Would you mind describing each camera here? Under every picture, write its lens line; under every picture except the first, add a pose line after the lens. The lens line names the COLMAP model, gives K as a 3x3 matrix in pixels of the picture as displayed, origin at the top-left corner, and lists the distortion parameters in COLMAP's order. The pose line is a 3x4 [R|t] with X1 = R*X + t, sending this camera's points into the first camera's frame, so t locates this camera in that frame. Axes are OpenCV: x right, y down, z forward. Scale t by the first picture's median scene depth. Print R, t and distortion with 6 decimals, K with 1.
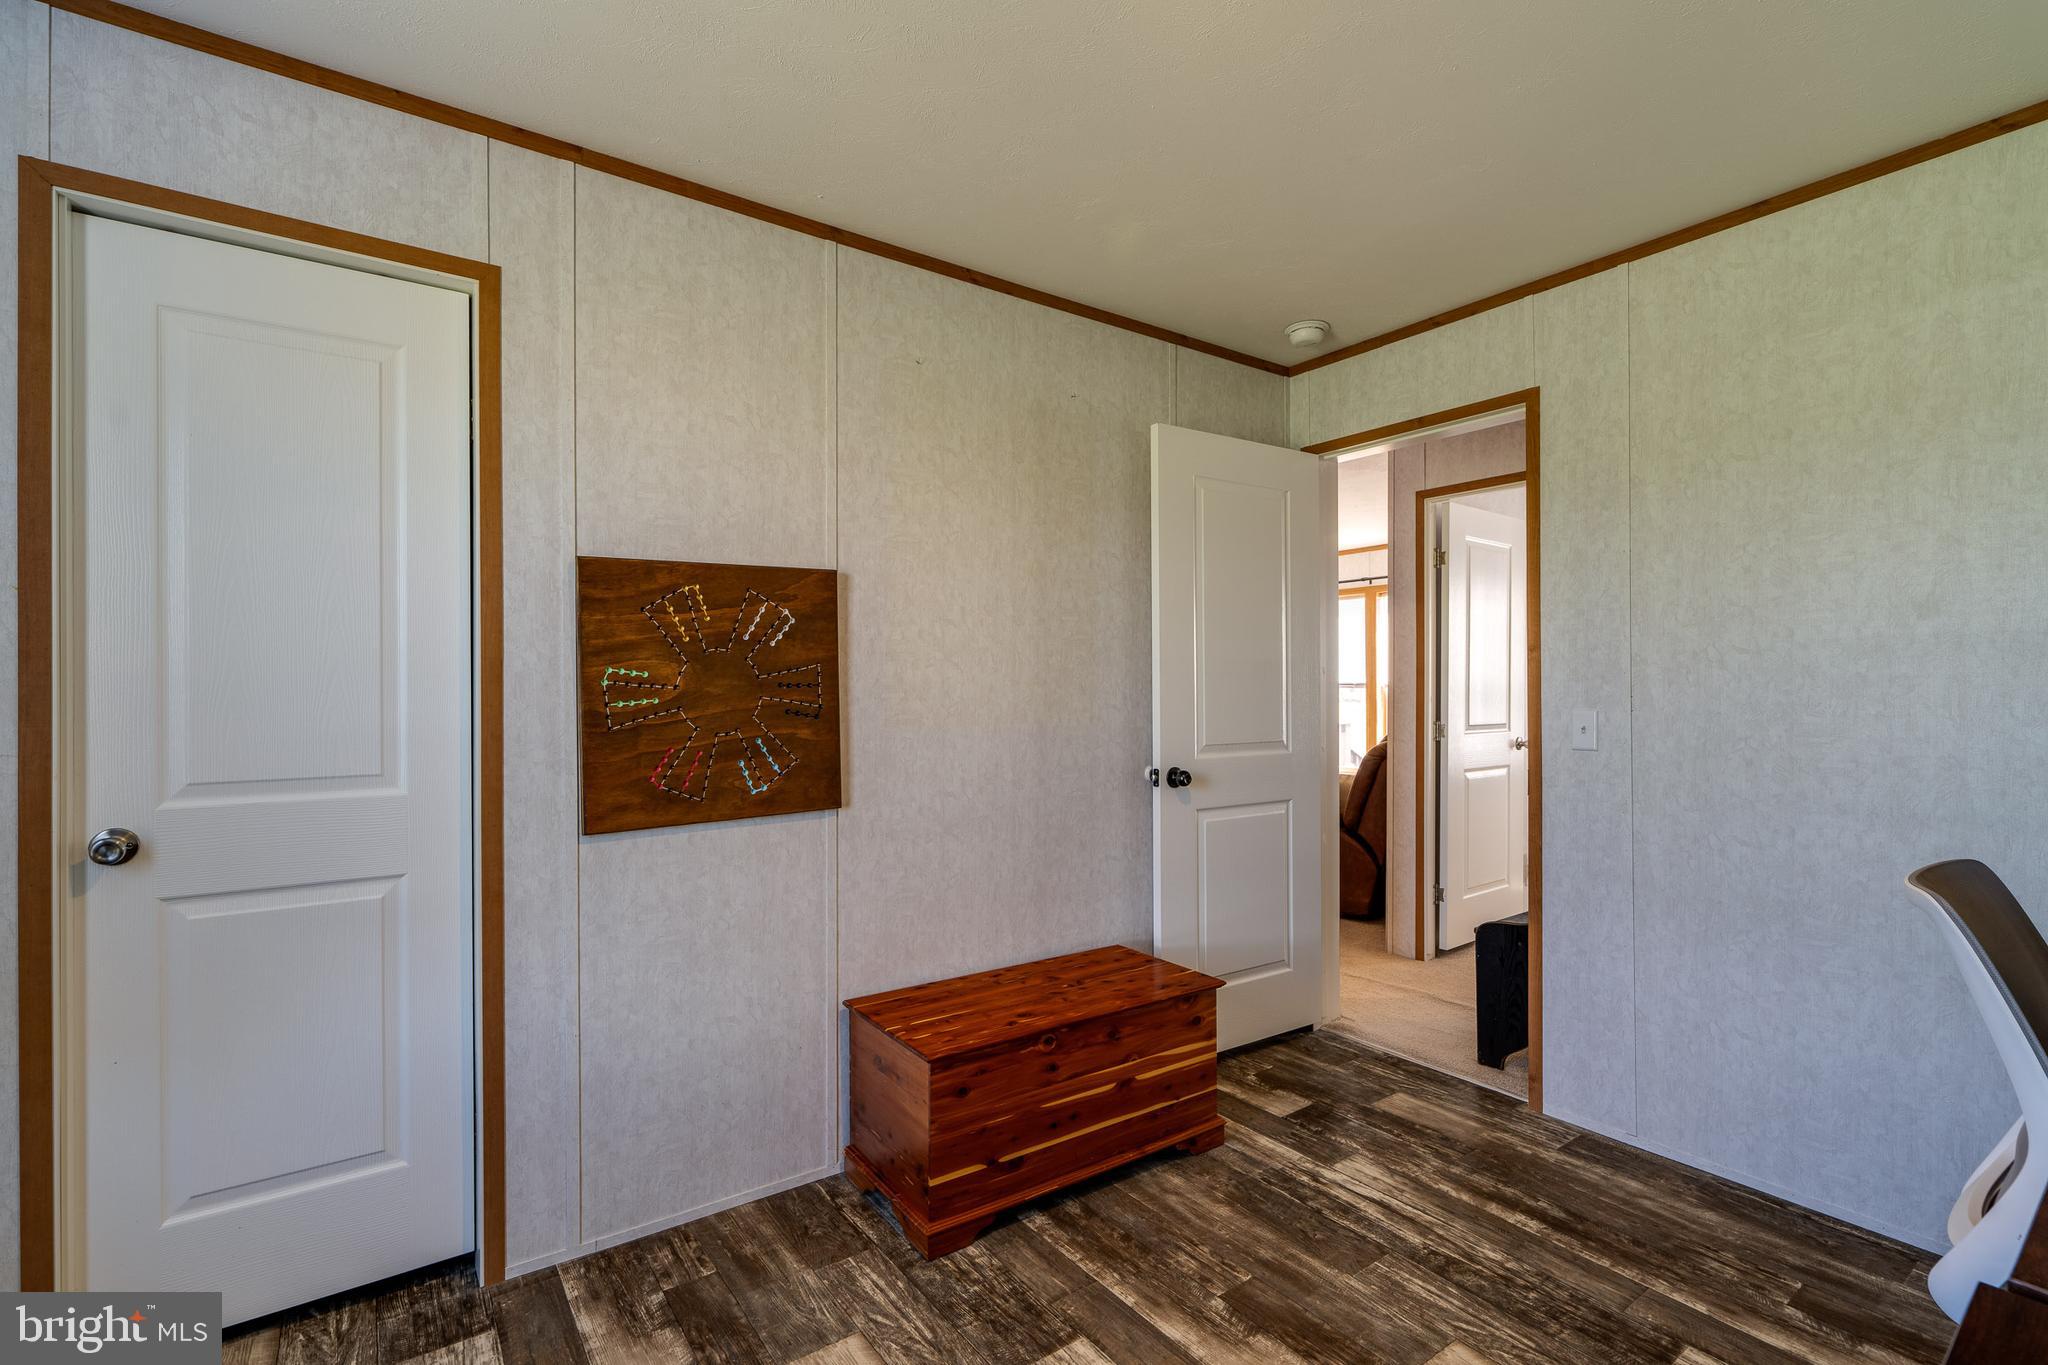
lens RADIAL K [[934.5, 0, 1016.1], [0, 934.5, 688.2], [0, 0, 1]] dist [0.002674, -0.000223]
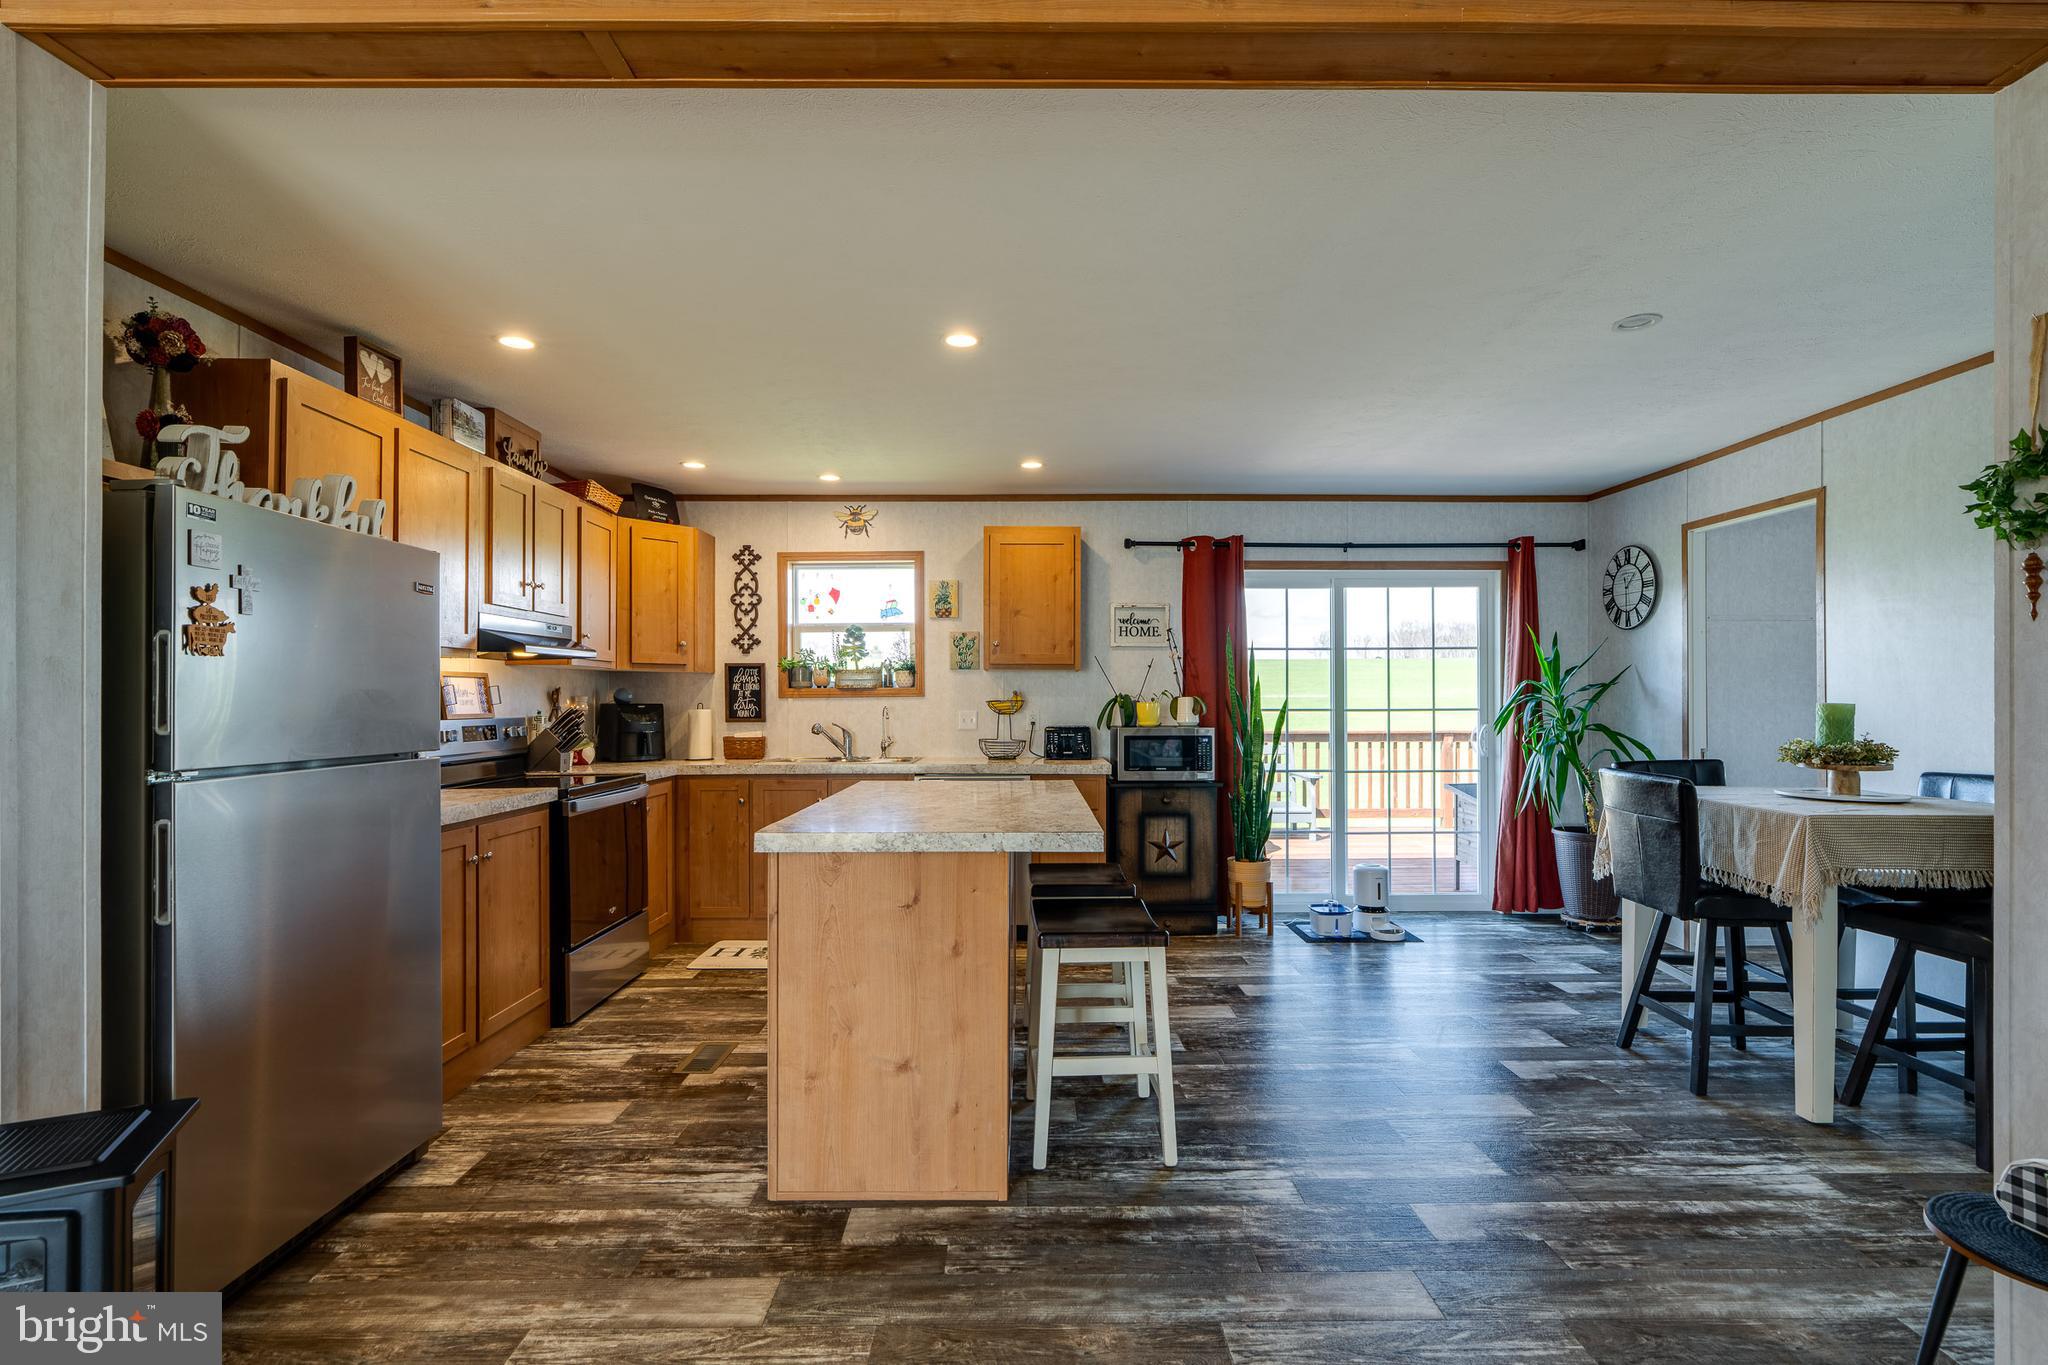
lens RADIAL K [[934.5, 0, 1004.3], [0, 934.5, 696.2], [0, 0, 1]] dist [0.002674, -0.000223]
pose [[-0.581621, -0.005438, -0.813442, 1.722533], [0.002064, 0.999965, -0.008160, 0.006174], [0.813457, -0.006425, -0.581589, 2.387695]]
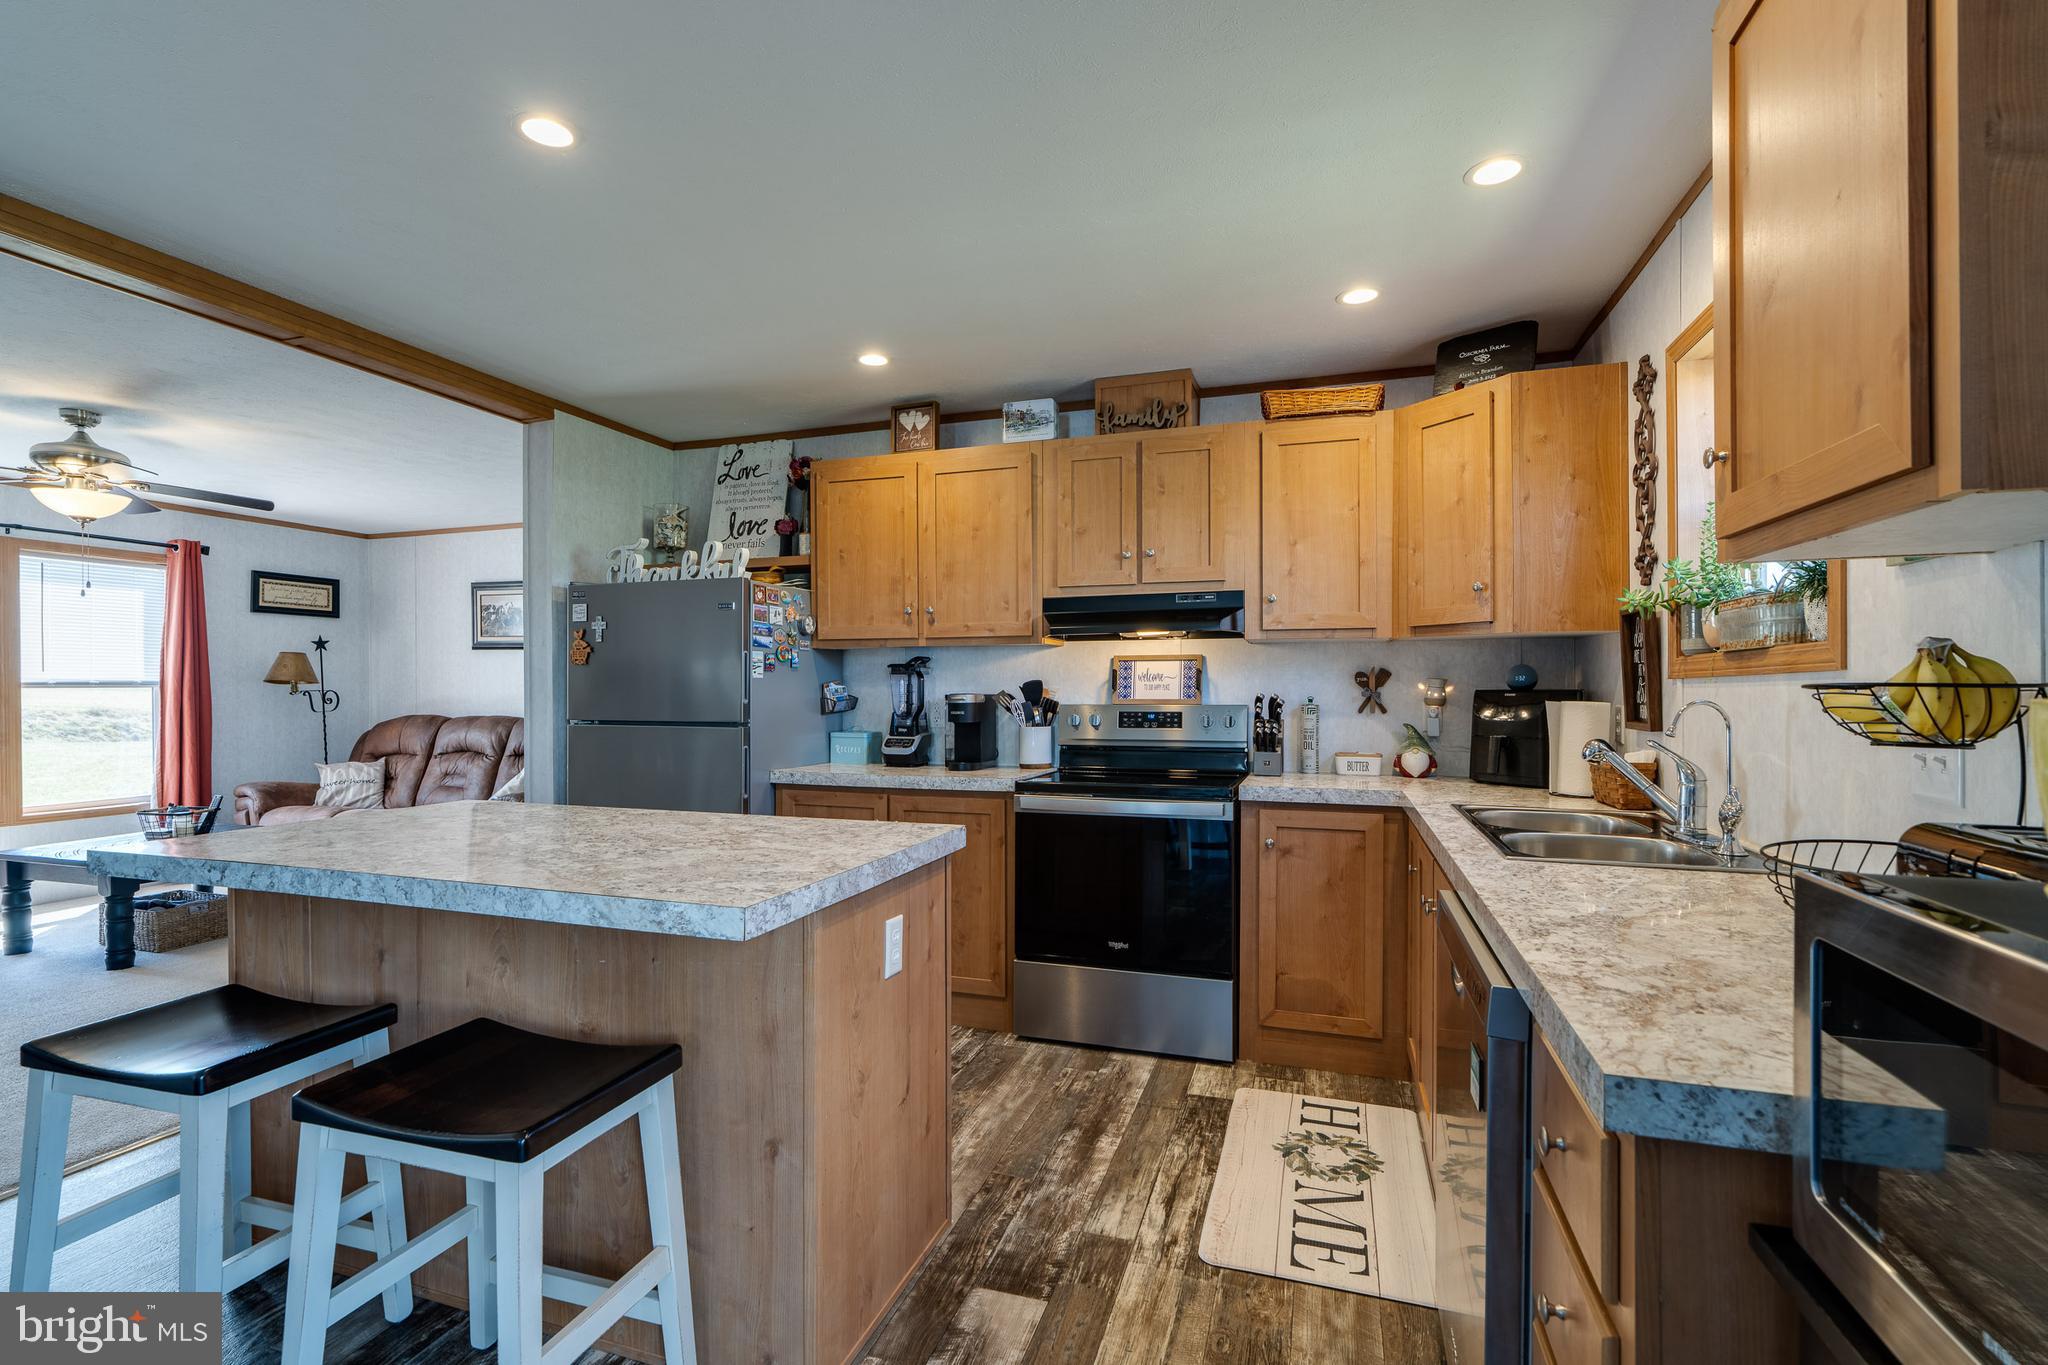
lens RADIAL K [[934.5, 0, 1024.5], [0, 934.5, 688.0], [0, 0, 1]] dist [0.002674, -0.000223]
pose [[-0.595220, -0.005719, 0.803542, -0.320534], [-0.002331, 0.999983, 0.005390, -0.004759], [-0.803559, 0.001335, -0.595224, 1.722116]]
